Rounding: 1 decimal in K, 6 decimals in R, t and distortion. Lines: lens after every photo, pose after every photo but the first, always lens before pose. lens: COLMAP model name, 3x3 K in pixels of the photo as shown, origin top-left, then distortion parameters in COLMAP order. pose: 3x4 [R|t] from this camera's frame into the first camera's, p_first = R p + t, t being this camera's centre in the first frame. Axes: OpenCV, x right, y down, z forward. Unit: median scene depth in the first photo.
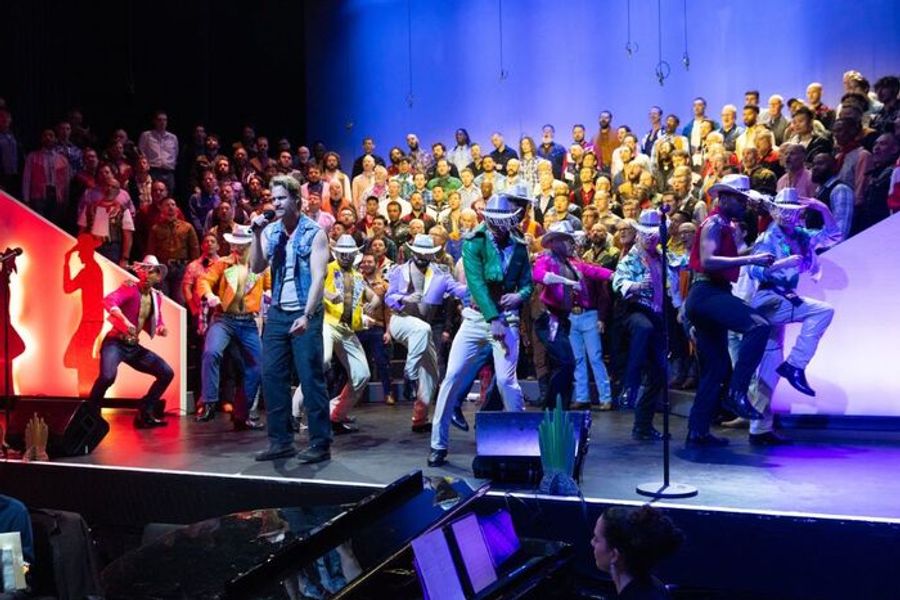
lens RADIAL K [[807.7, 0, 453.2], [0, 807.7, 295.6], [0, 0, 1]] dist [0.056002, -0.036787]
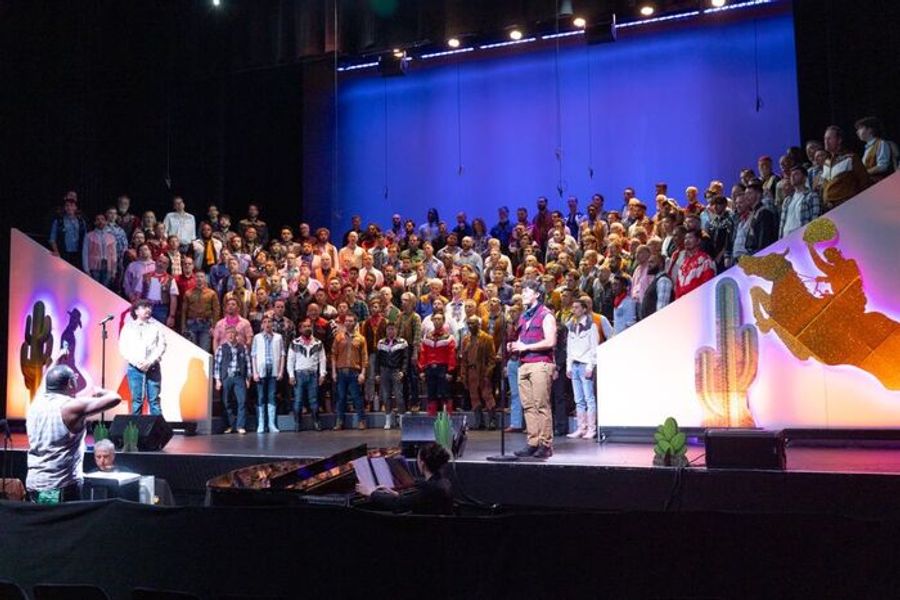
lens RADIAL K [[866.4, 0, 468.5], [0, 866.4, 293.0], [0, 0, 1]] dist [0.046652, 0.000000]
pose [[0.999722, 0.008502, 0.021995, 0.051608], [-0.007257, 0.998400, -0.056073, -0.007213], [-0.022437, 0.055898, 0.998184, -0.370281]]
